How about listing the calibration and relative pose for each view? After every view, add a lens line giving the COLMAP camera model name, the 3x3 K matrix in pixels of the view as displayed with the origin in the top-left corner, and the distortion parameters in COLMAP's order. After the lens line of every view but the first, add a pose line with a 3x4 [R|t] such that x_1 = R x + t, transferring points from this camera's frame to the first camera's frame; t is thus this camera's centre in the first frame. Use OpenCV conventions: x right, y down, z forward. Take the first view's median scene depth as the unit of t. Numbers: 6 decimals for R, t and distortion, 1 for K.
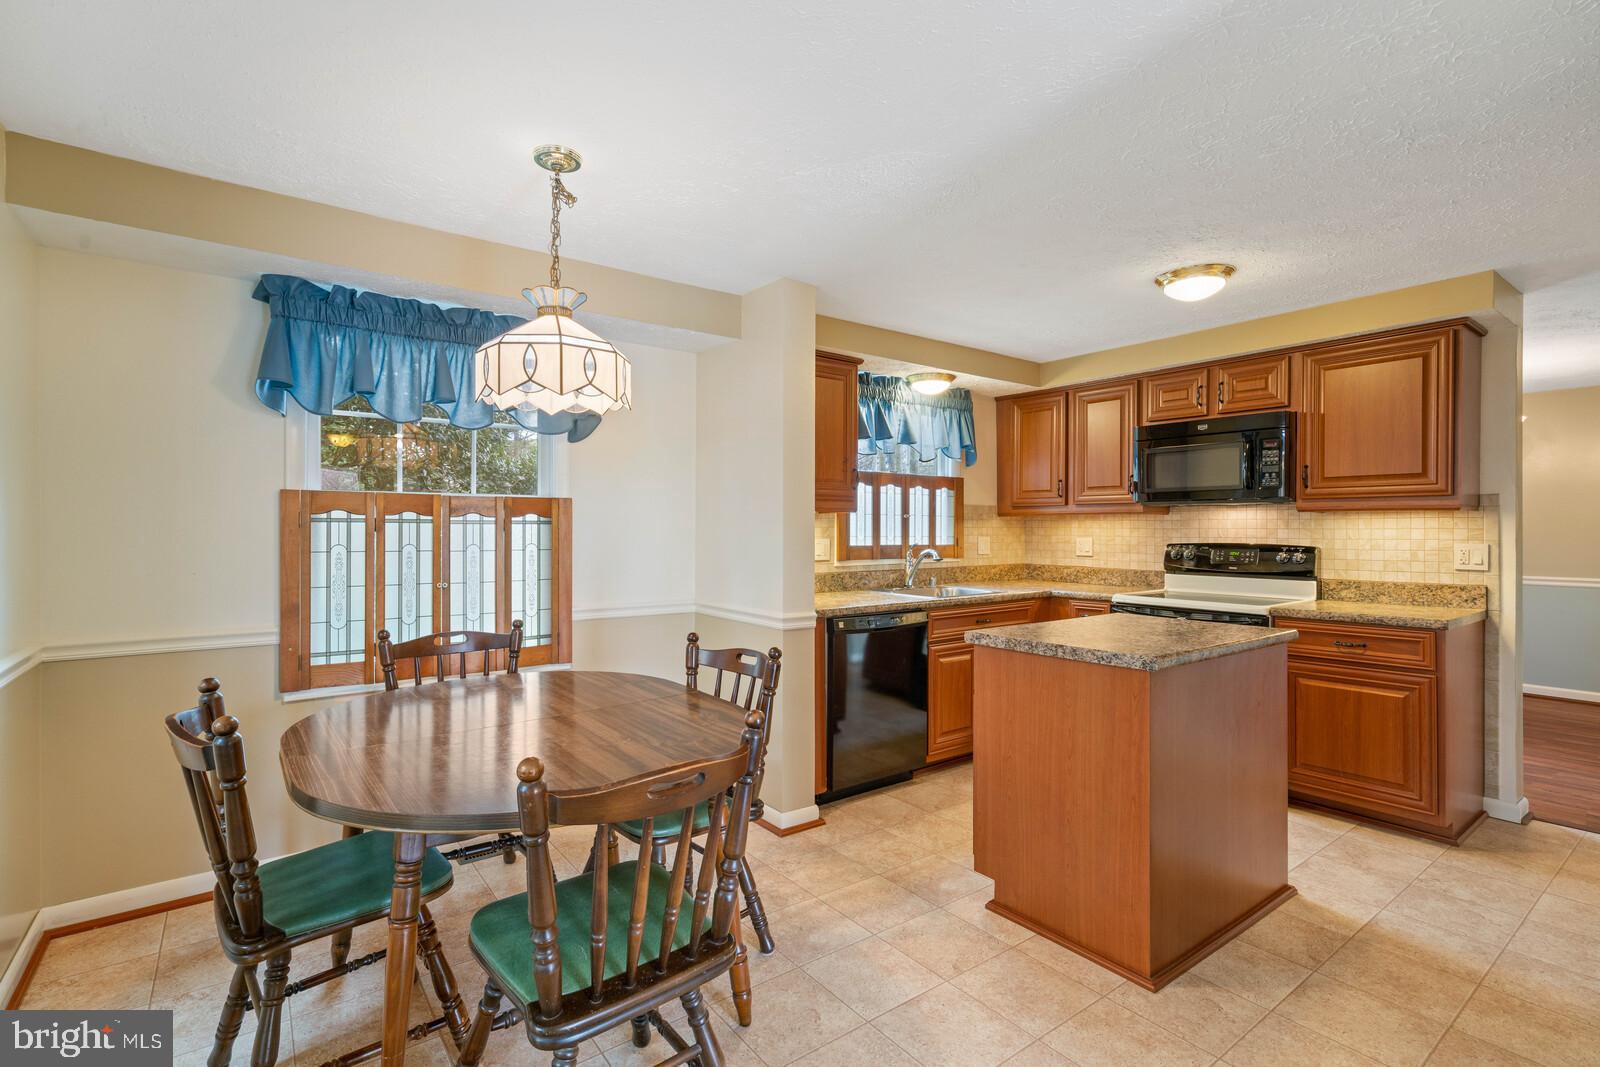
lens RADIAL K [[723.5, 0, 795.4], [0, 723.5, 531.0], [0, 0, 1]] dist [-0.011620, 0.004942]
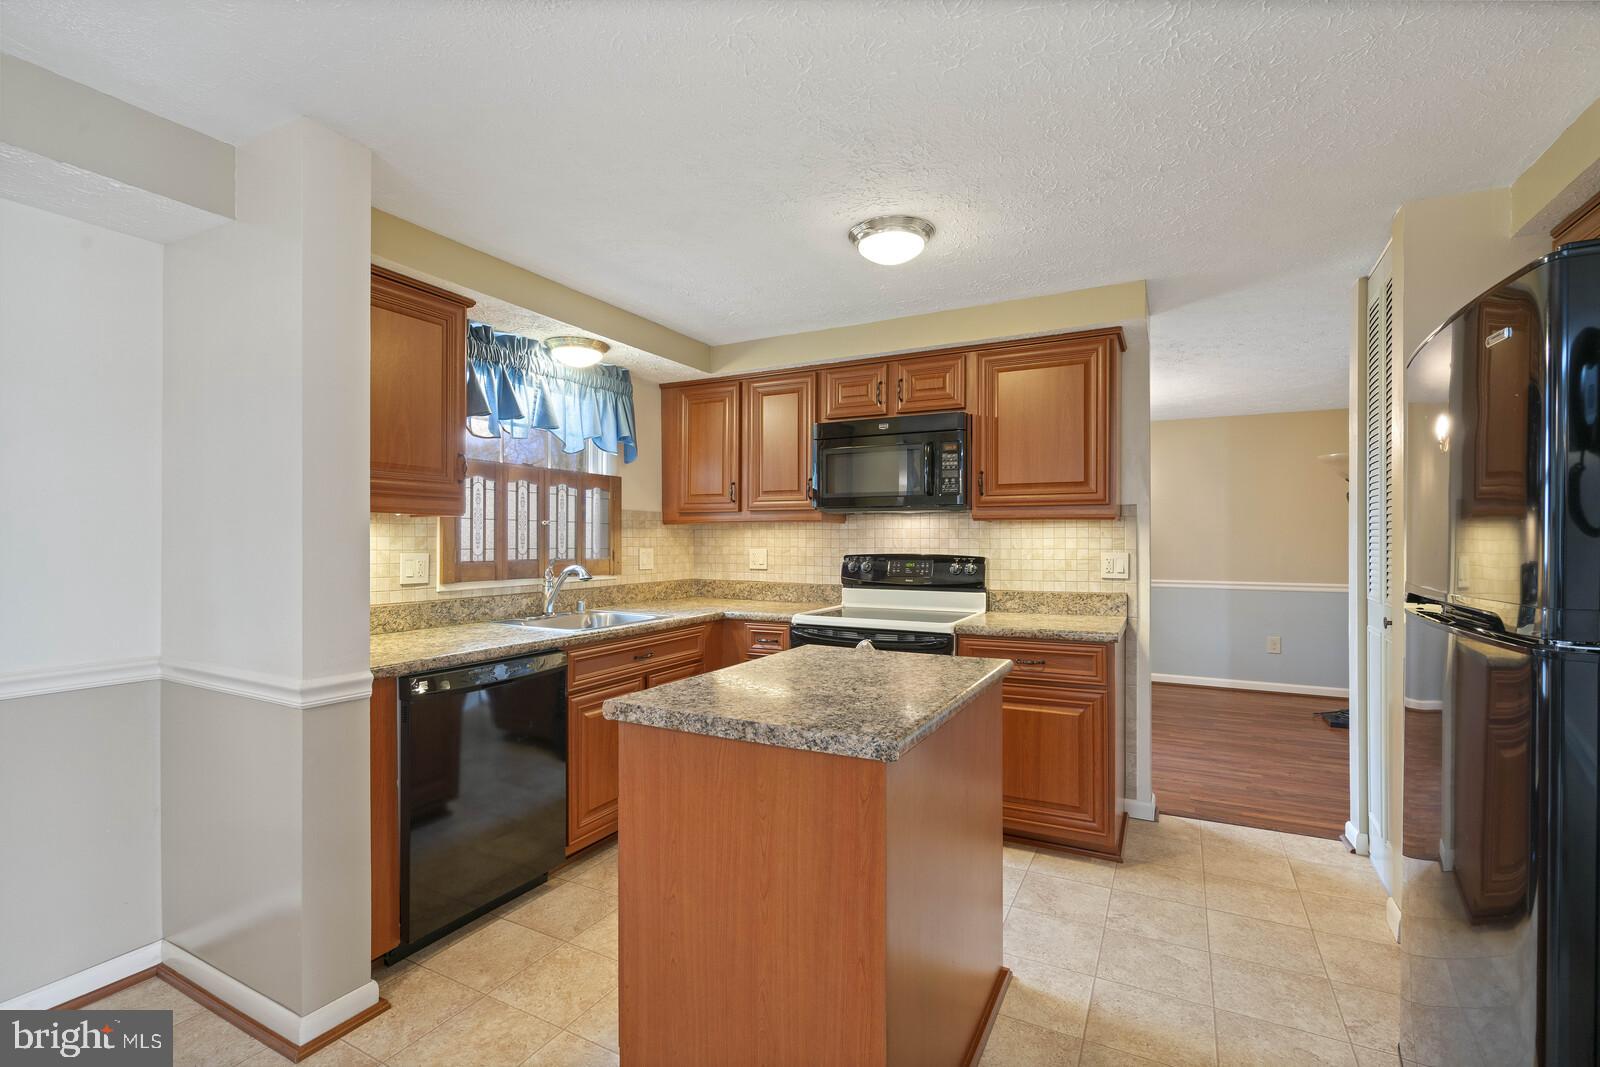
lens RADIAL K [[726.2, 0, 800.8], [0, 726.2, 536.5], [0, 0, 1]] dist [-0.007147, 0.001892]
pose [[0.898310, 0.000834, 0.439361, 0.084989], [0.002423, 0.999974, -0.006853, 0.000237], [-0.439355, 0.007221, 0.898285, 0.272419]]
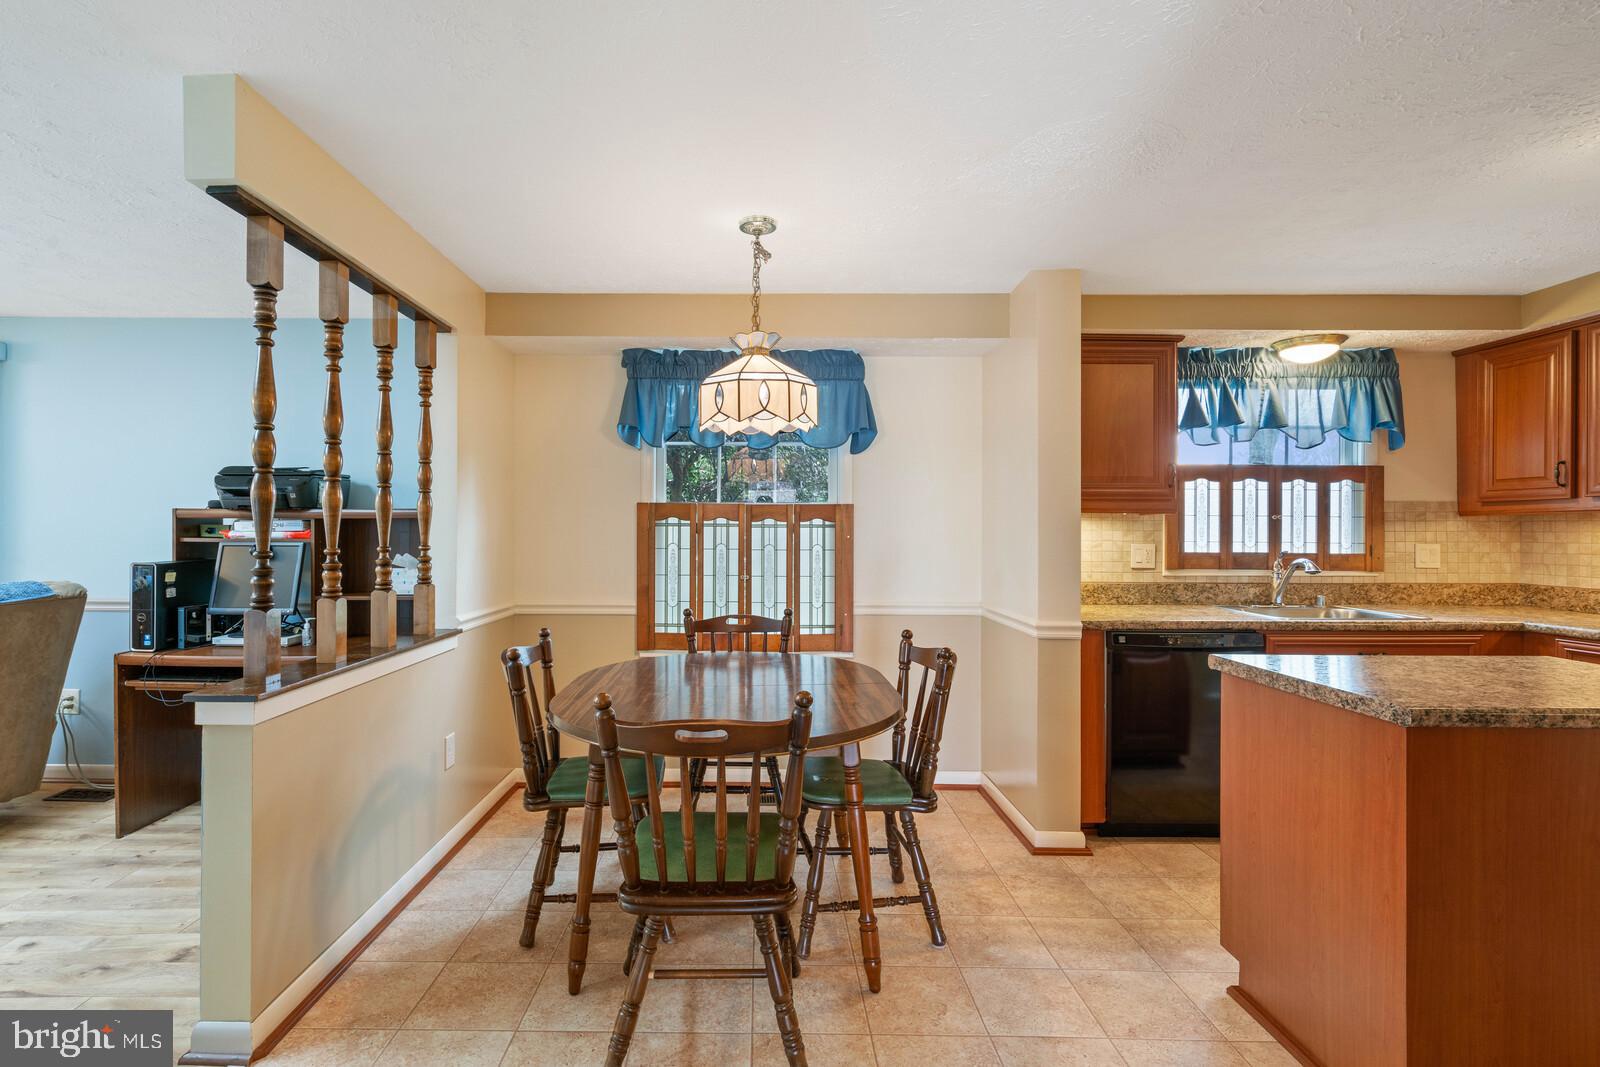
lens RADIAL K [[723.5, 0, 756.4], [0, 723.5, 534.4], [0, 0, 1]] dist [-0.011620, 0.004942]
pose [[0.807332, 0.003389, -0.590088, 0.233106], [-0.004447, 0.999990, -0.000342, 0.002072], [0.590081, 0.002900, 0.807339, 0.013444]]
